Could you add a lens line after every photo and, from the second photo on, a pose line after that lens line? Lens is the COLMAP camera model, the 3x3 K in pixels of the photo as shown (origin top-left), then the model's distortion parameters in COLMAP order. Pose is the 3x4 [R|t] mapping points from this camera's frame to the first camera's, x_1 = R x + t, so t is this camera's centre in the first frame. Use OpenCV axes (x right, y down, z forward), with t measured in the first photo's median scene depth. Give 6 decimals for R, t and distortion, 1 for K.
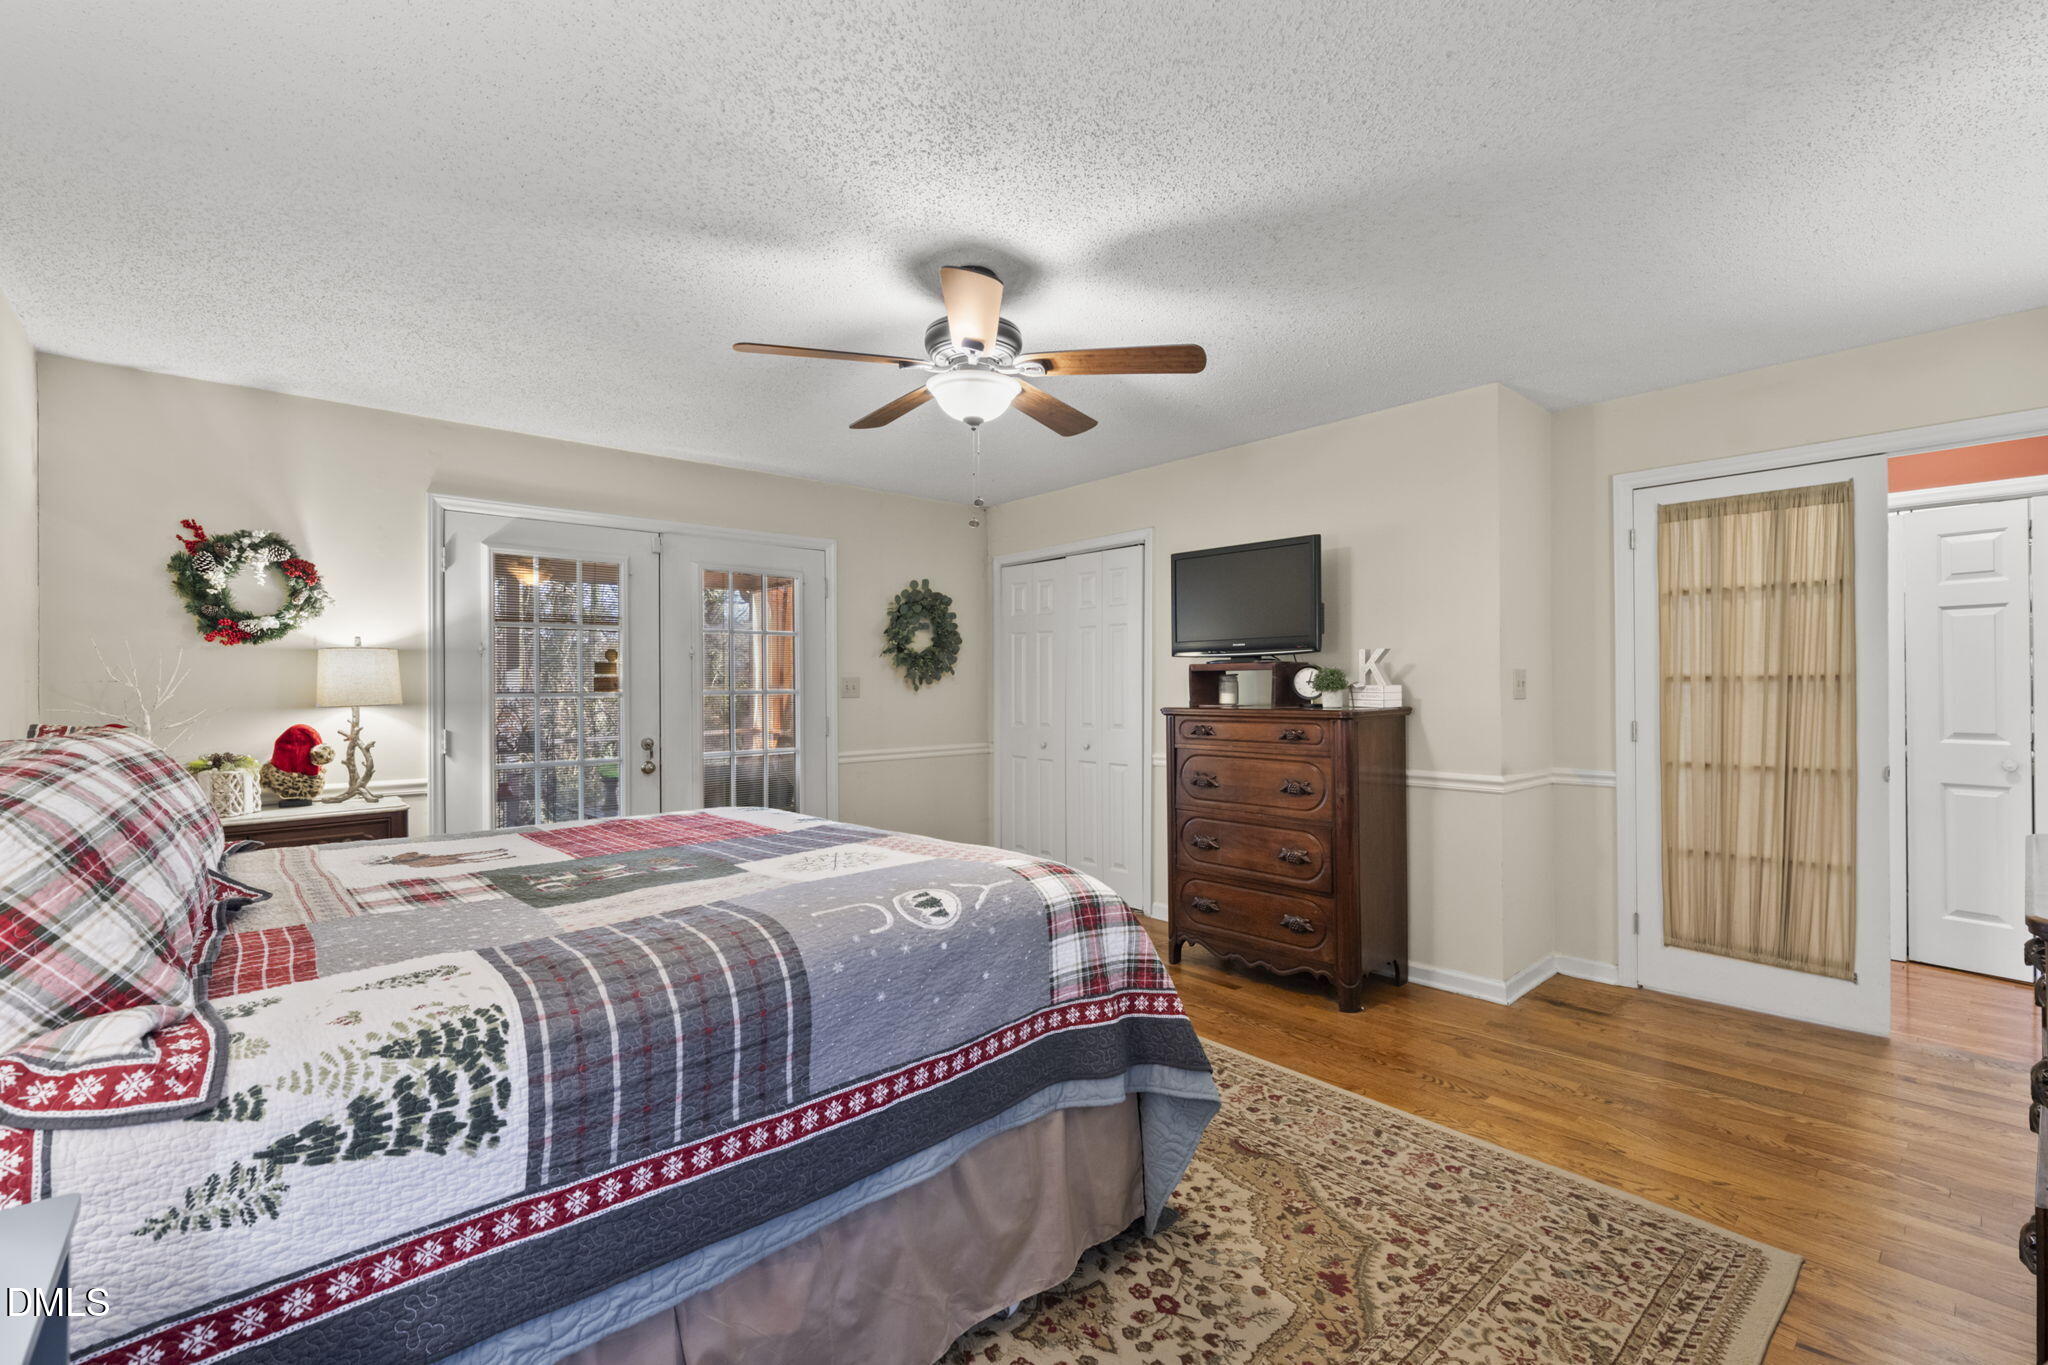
lens RADIAL K [[908.2, 0, 1024.0], [0, 908.2, 682.5], [0, 0, 1]] dist [0.002090, 0.000181]
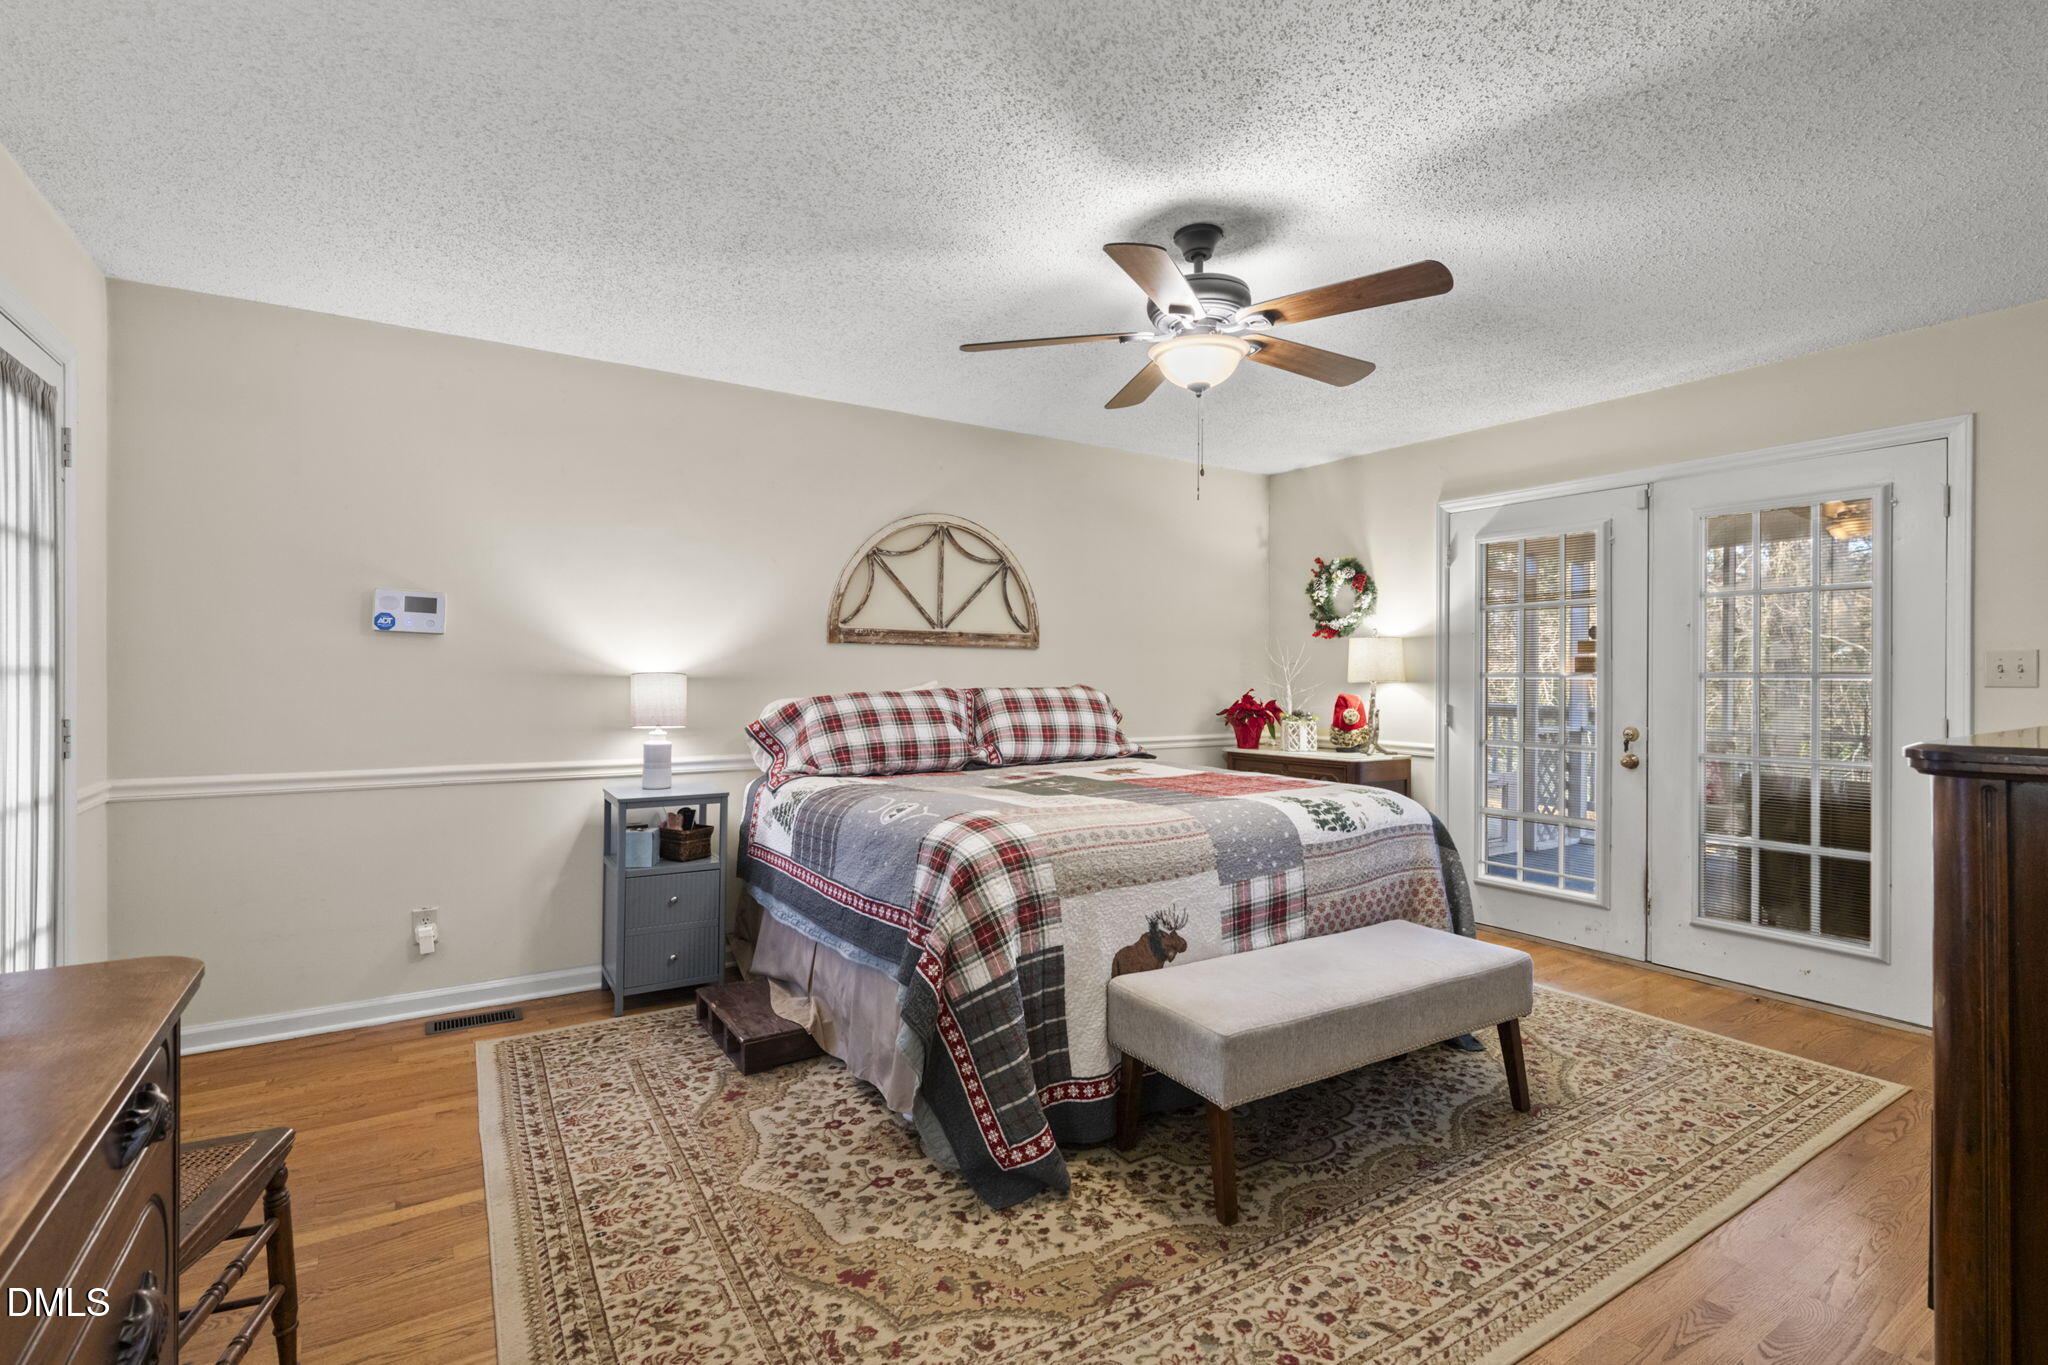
lens RADIAL K [[952.0, 0, 1026.9], [0, 952.0, 693.9], [0, 0, 1]] dist [-0.000410, 0.000290]
pose [[-0.156764, 0.030838, -0.987155, 0.743008], [0.002285, 0.999521, 0.030861, 0.000293], [0.987633, 0.002582, -0.156759, 0.761864]]
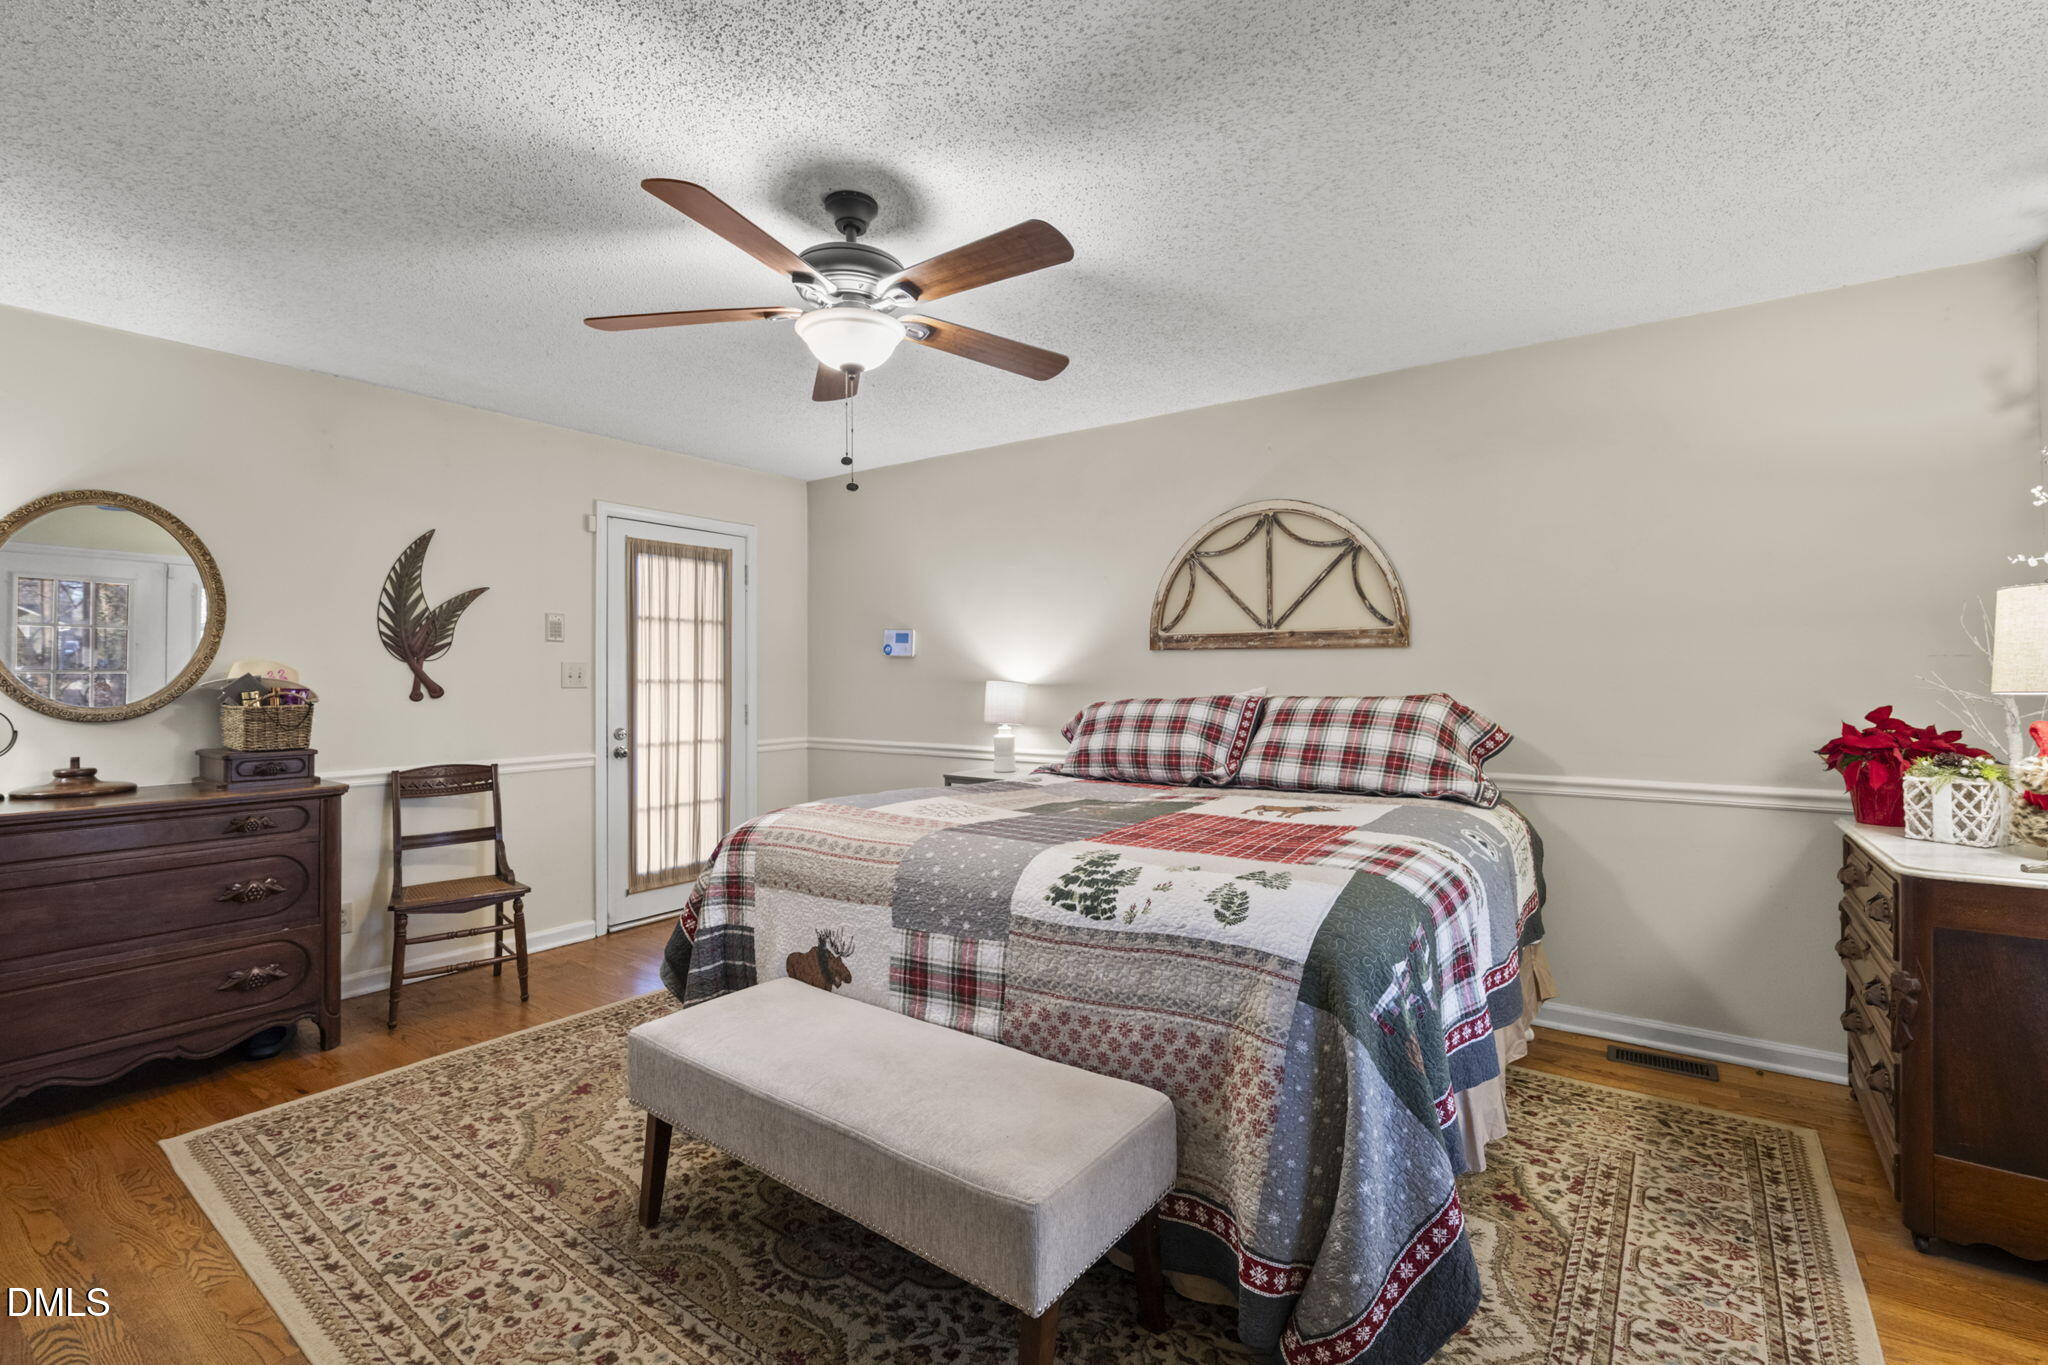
lens RADIAL K [[890.7, 0, 1032.1], [0, 890.7, 681.4], [0, 0, 1]] dist [-0.000061, -0.000099]
pose [[-0.973771, 0.014333, -0.227080, -0.023708], [0.014569, 0.999894, 0.000636, 0.010166], [0.227065, -0.002689, -0.973876, 1.449436]]
